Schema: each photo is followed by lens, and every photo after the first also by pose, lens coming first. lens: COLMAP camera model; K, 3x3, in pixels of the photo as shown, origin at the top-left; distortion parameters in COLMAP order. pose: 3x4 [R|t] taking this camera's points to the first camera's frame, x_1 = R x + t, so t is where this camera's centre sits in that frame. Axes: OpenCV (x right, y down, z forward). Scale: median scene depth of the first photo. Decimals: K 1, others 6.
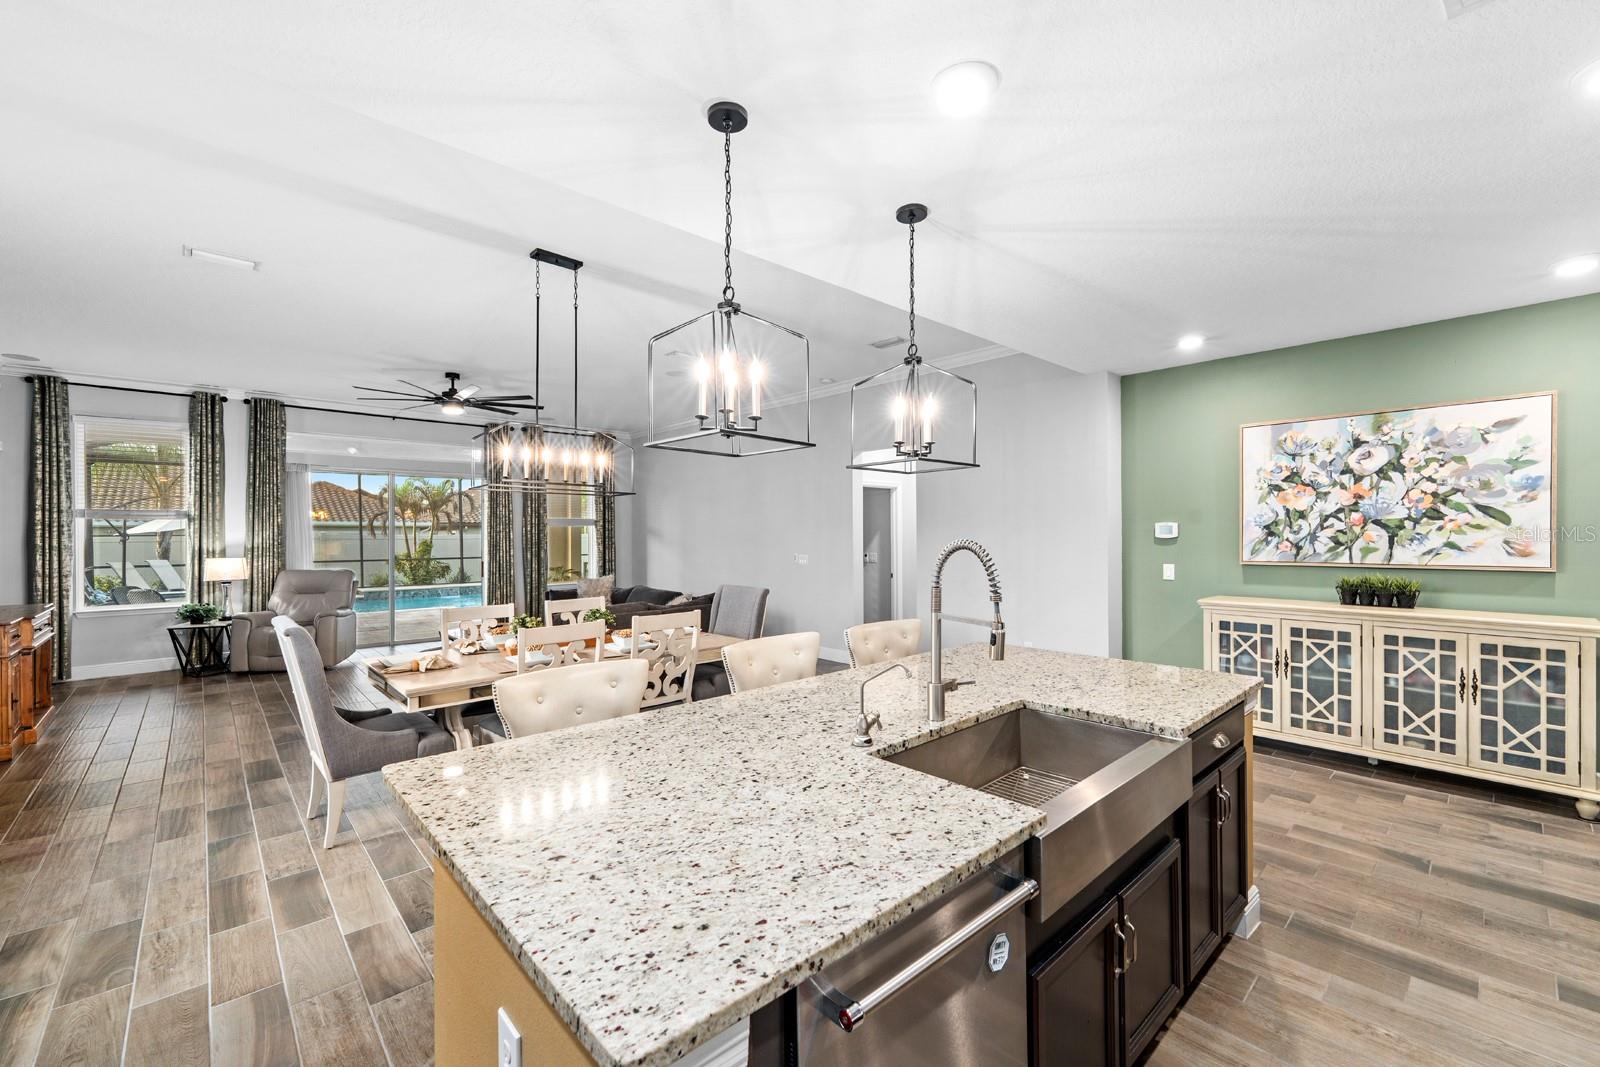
lens RADIAL K [[651.6, 0, 792.9], [0, 651.6, 534.2], [0, 0, 1]] dist [0.000692, -0.000216]
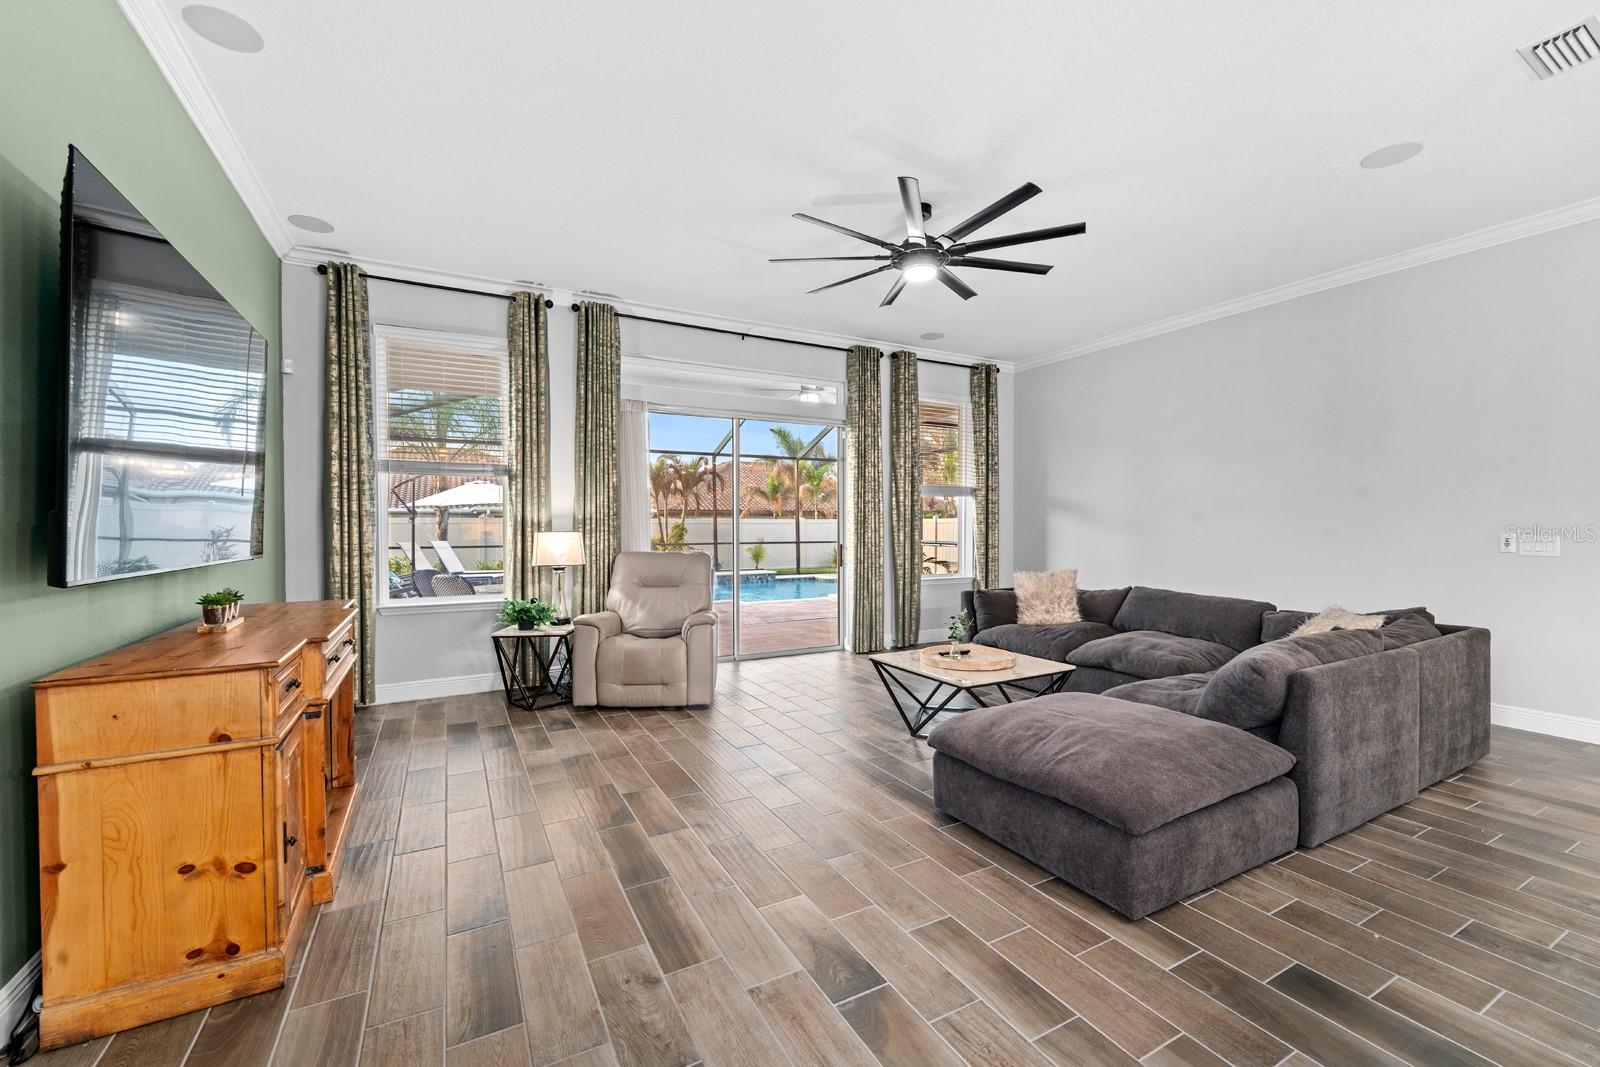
lens RADIAL K [[651.6, 0, 802.5], [0, 651.6, 537.4], [0, 0, 1]] dist [0.000692, -0.000216]
pose [[0.971297, 0.007233, -0.237760, -0.468013], [-0.002999, 0.999831, 0.018165, 0.028952], [0.237851, -0.016931, 0.971154, 0.408038]]
